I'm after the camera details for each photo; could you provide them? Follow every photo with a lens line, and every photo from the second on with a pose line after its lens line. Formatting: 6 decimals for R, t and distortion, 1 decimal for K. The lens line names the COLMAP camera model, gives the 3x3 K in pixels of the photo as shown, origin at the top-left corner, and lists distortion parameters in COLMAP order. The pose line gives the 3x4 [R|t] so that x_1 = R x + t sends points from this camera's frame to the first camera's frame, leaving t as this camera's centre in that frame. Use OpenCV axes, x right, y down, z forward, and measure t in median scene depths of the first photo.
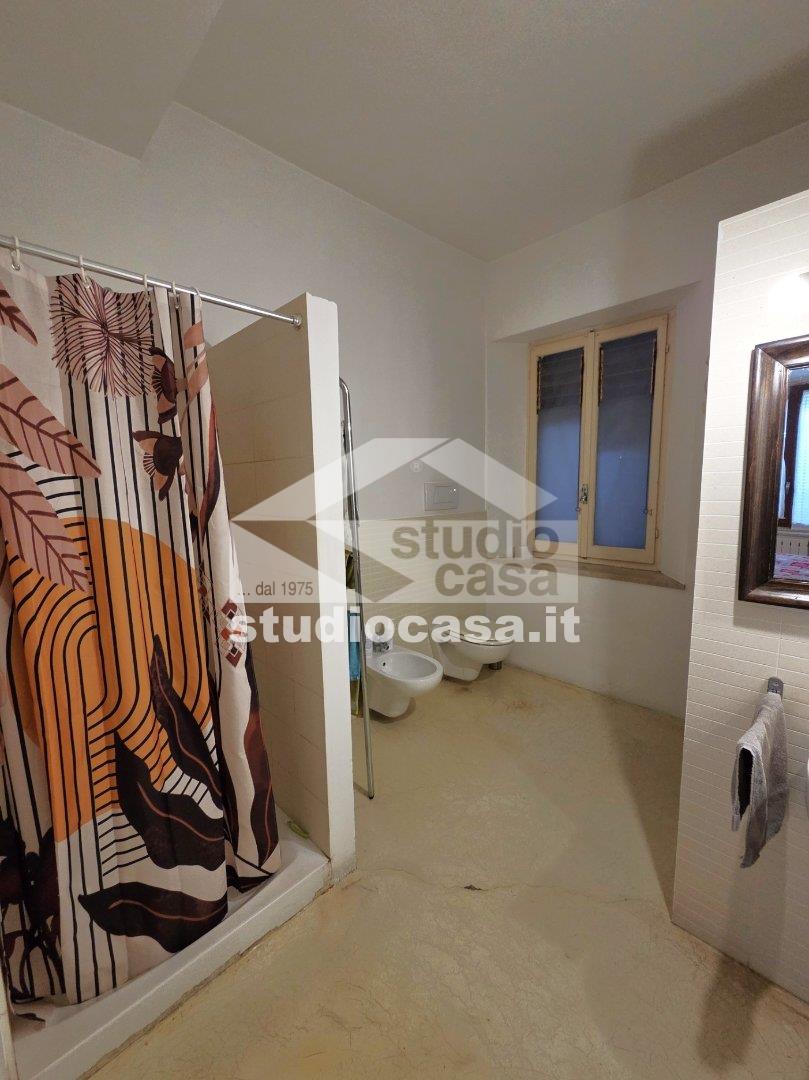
lens RADIAL K [[439.8, 0, 405.3], [0, 439.8, 541.0], [0, 0, 1]] dist [0.002808, 0.000331]
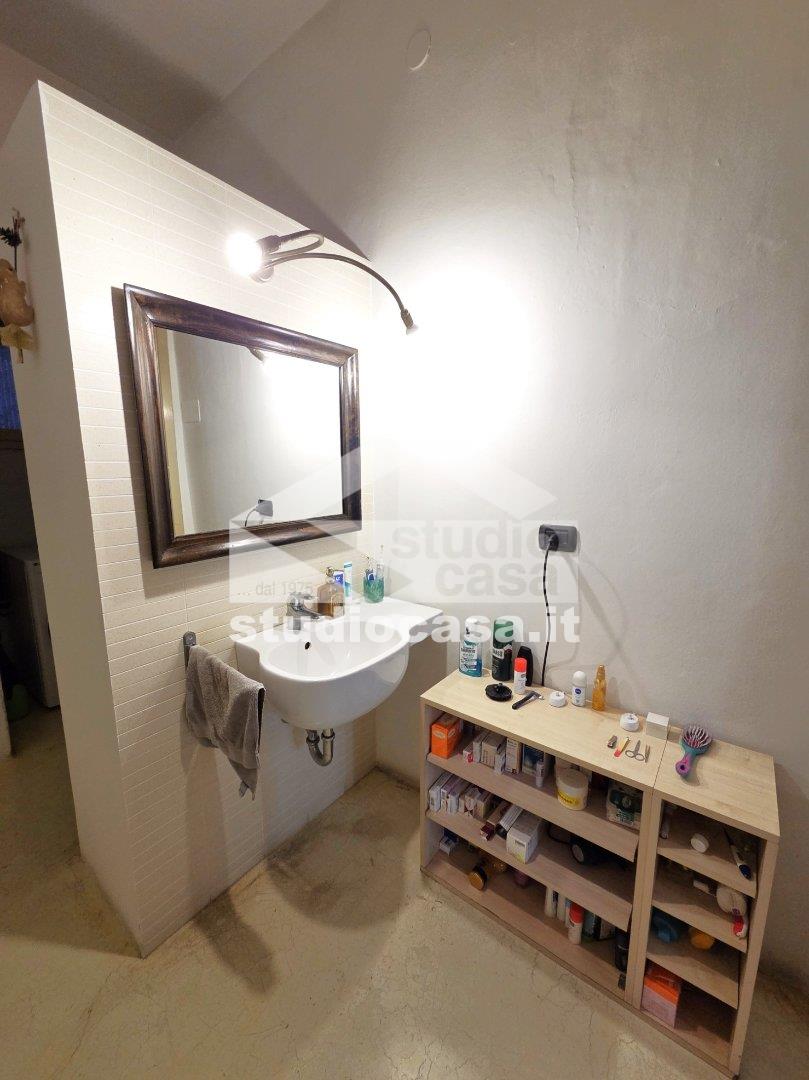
lens RADIAL K [[439.8, 0, 405.5], [0, 439.8, 541.2], [0, 0, 1]] dist [0.002808, 0.000331]
pose [[-0.144125, -0.153674, 0.977554, -0.217334], [0.125029, 0.977123, 0.172040, -0.016209], [-0.981629, 0.147018, -0.121614, 0.580066]]
